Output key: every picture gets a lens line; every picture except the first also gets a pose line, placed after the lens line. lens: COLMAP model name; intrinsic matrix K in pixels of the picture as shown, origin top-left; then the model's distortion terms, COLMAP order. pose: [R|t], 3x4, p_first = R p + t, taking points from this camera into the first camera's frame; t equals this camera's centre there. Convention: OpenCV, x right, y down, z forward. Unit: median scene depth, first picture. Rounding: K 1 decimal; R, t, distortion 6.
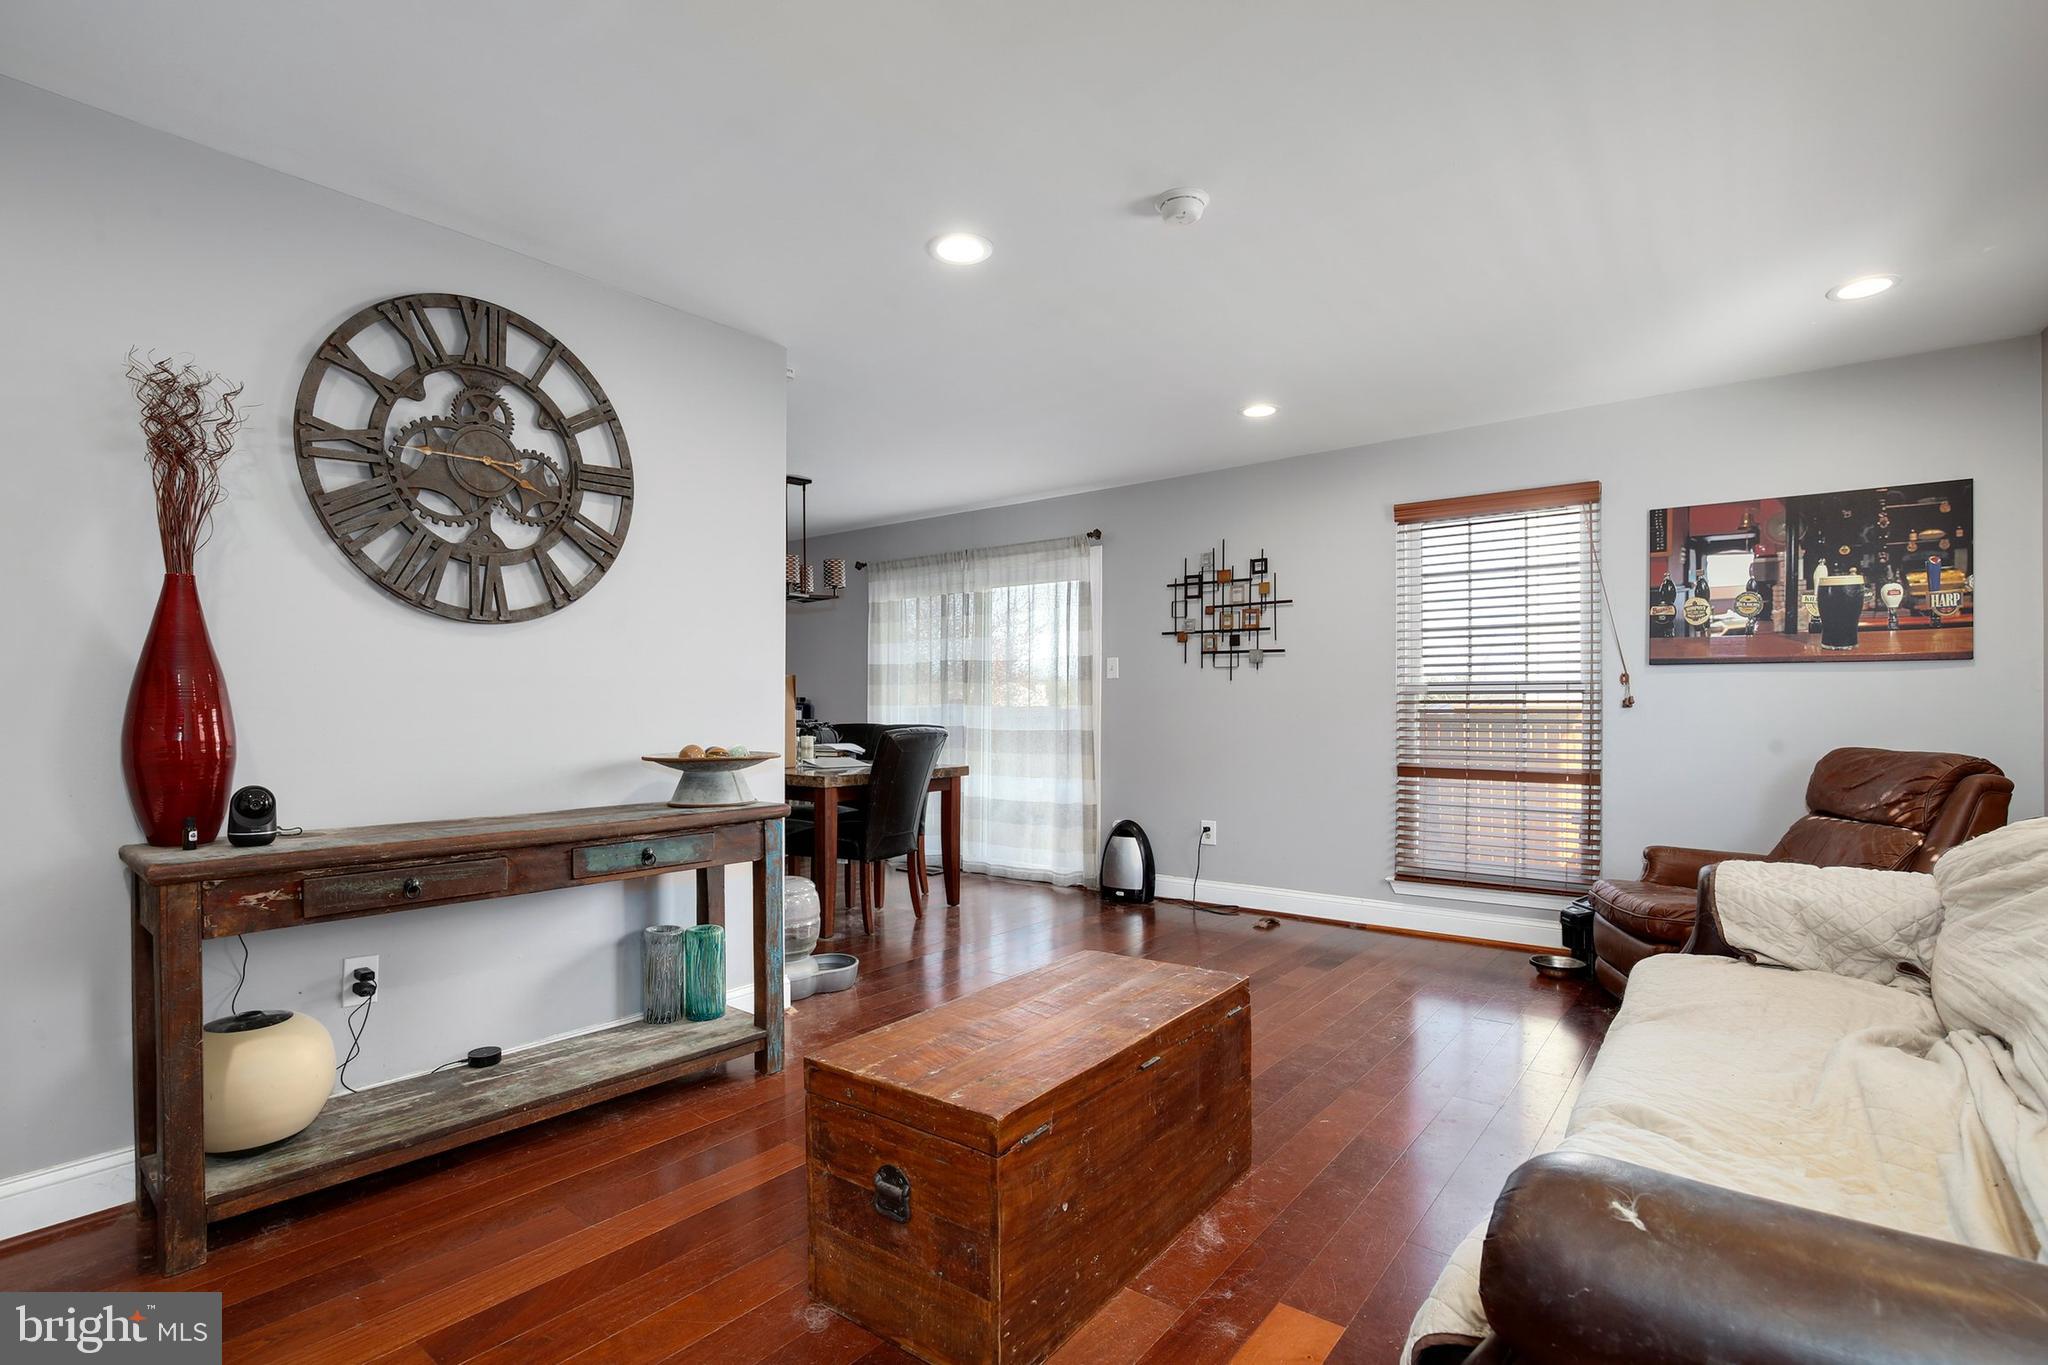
lens RADIAL K [[972.2, 0, 1025.3], [0, 972.2, 708.0], [0, 0, 1]] dist [-0.023486, -0.000487]
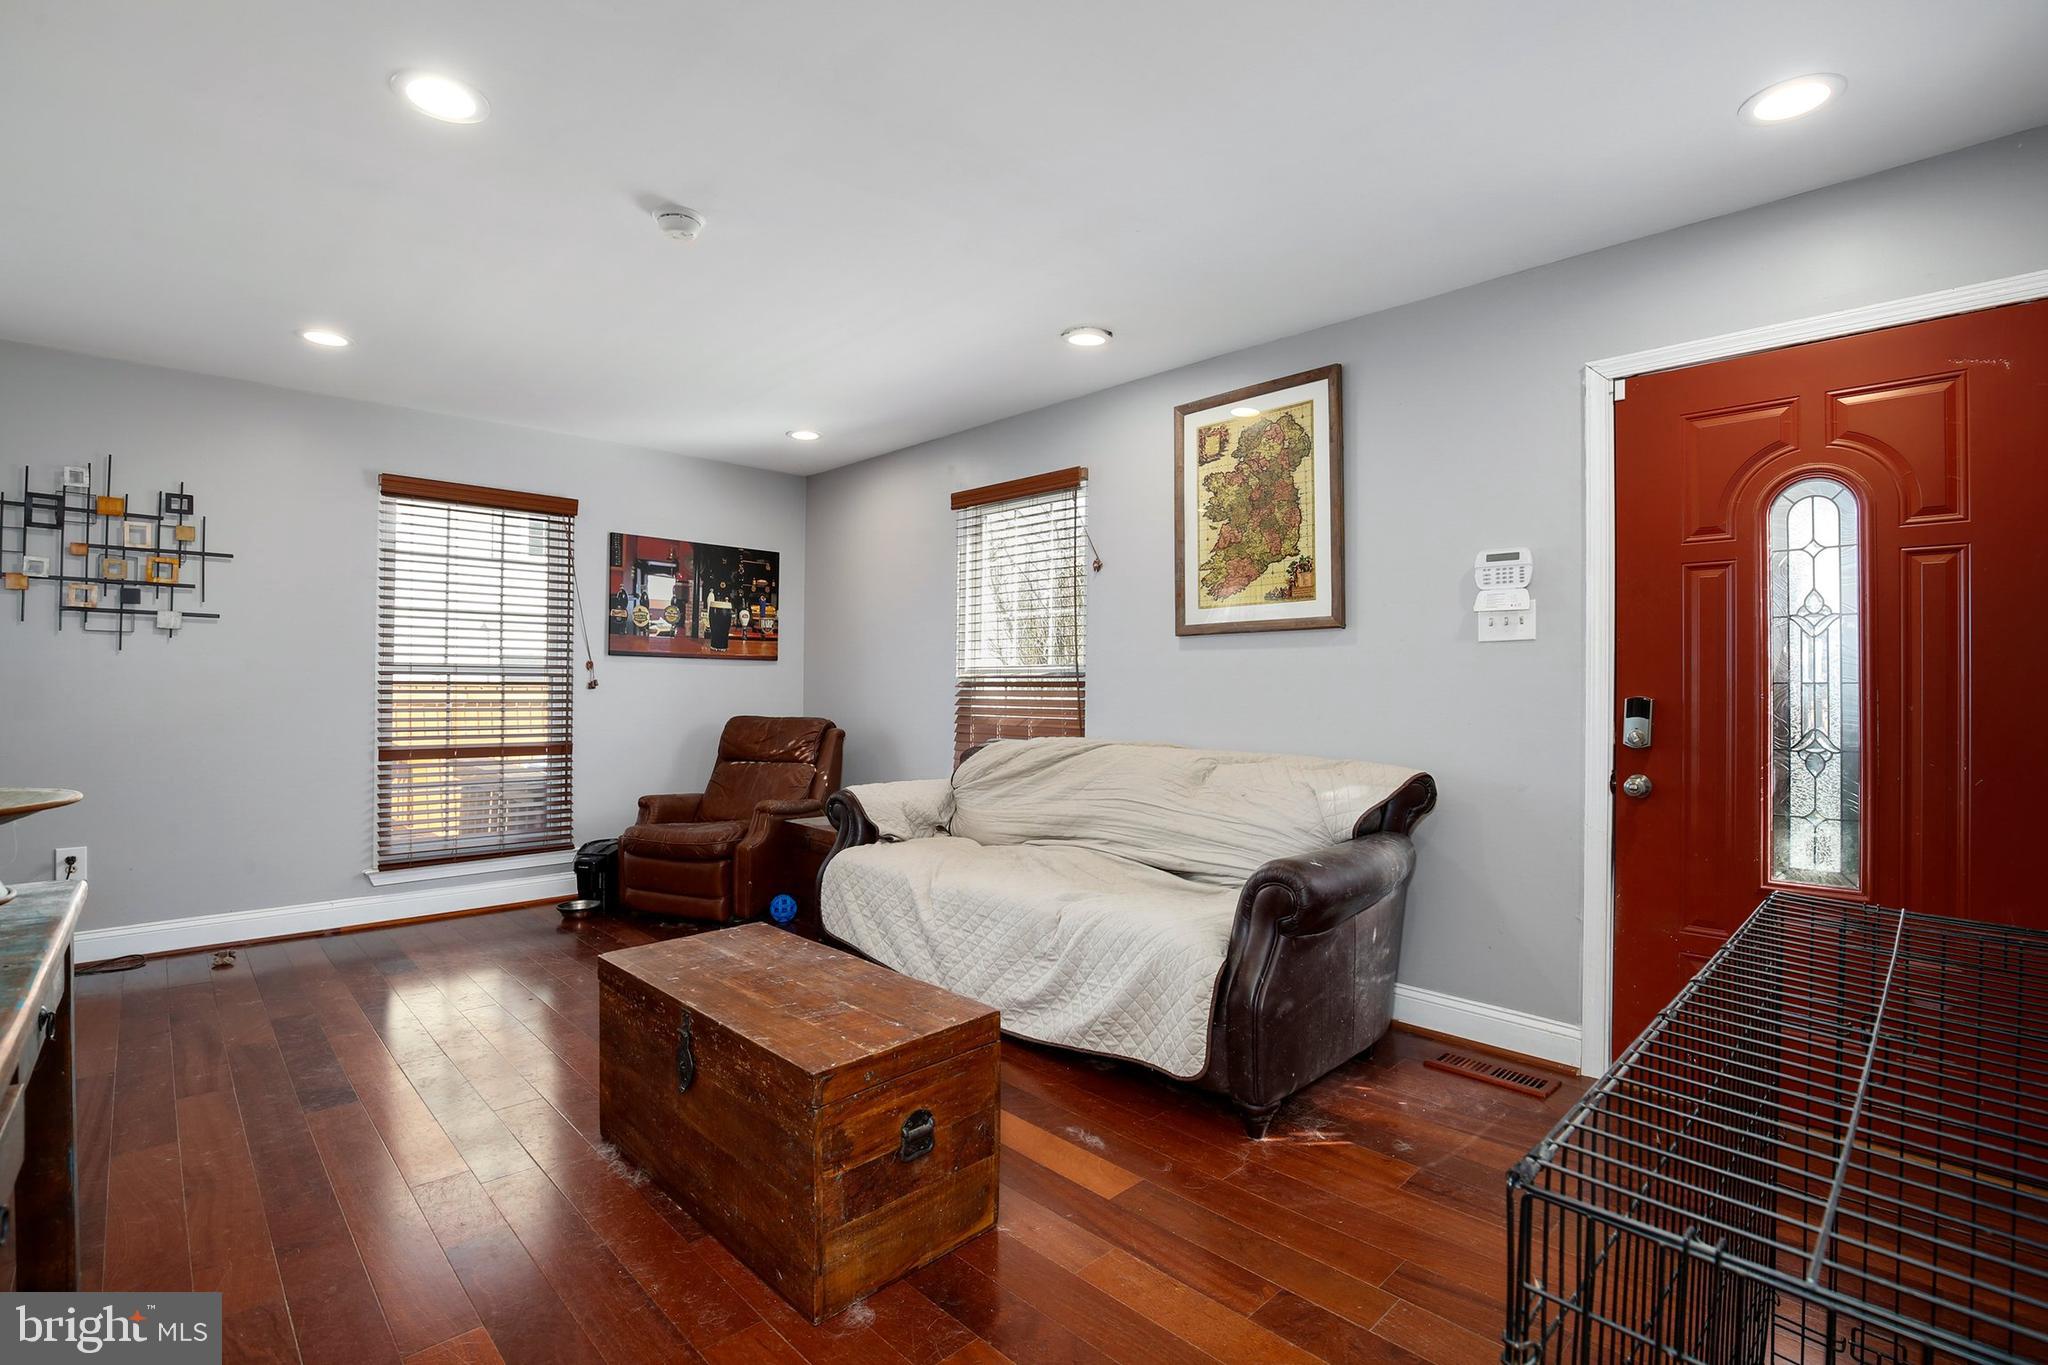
lens RADIAL K [[945.3, 0, 1009.4], [0, 945.3, 676.7], [0, 0, 1]] dist [-0.019116, 0.000852]
pose [[0.148149, 0.010861, 0.988905, -0.435673], [-0.008206, 0.999919, -0.009753, -0.007879], [-0.988931, -0.006670, 0.148226, 0.264325]]
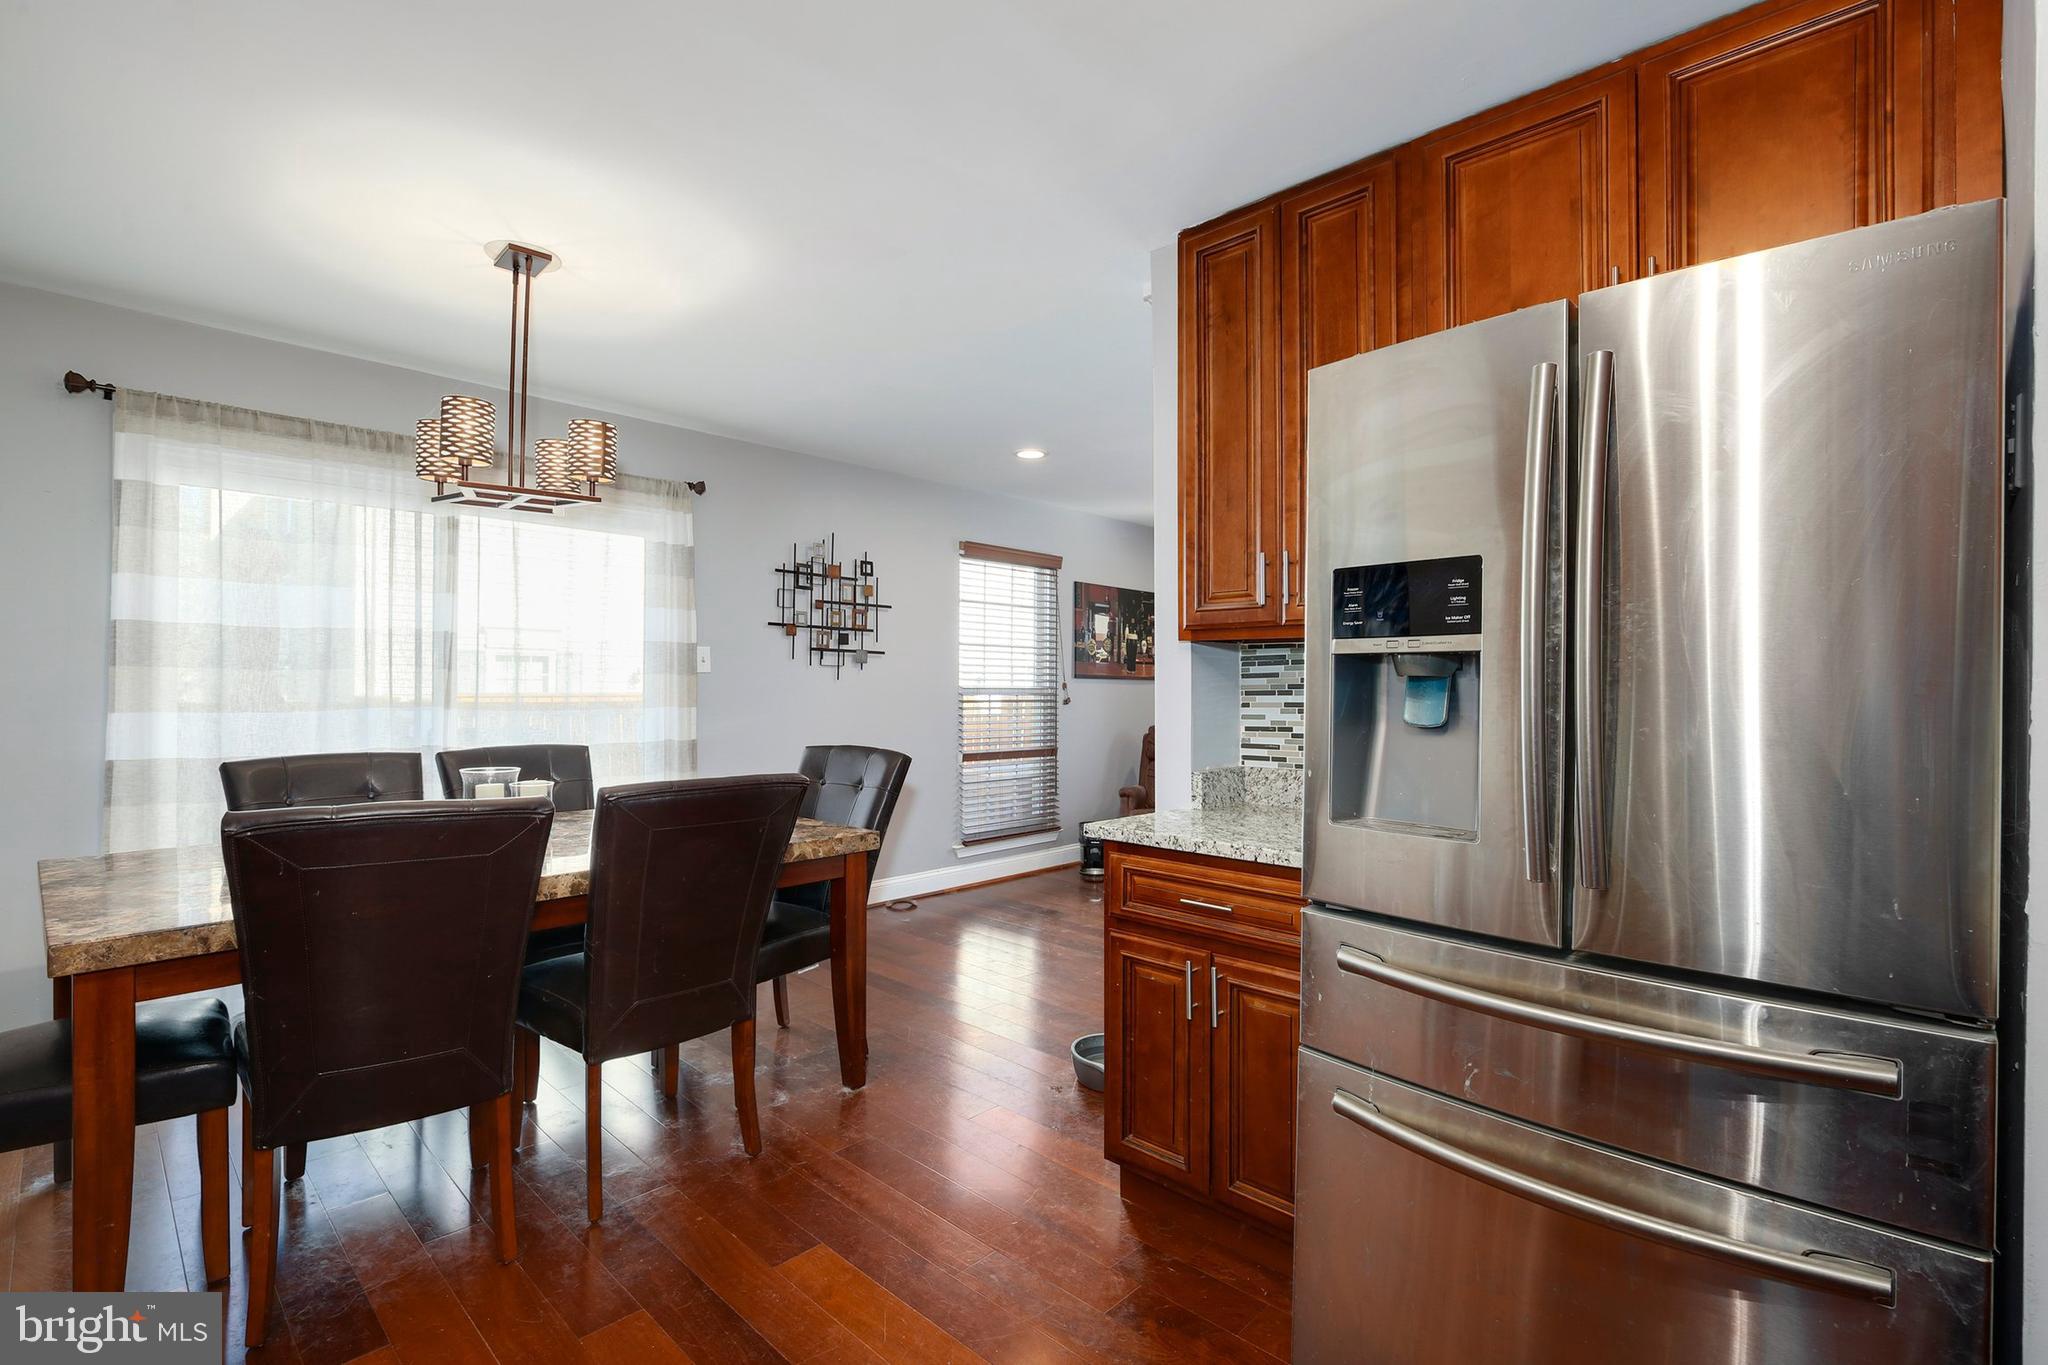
lens RADIAL K [[924.2, 0, 1024.0], [0, 924.2, 682.5], [0, 0, 1]] dist [-0.015804, 0.000342]
pose [[0.100397, 0.006737, 0.994925, -0.788412], [-0.006831, 0.999958, -0.006082, -0.023978], [-0.994924, -0.006186, 0.100439, 0.822867]]
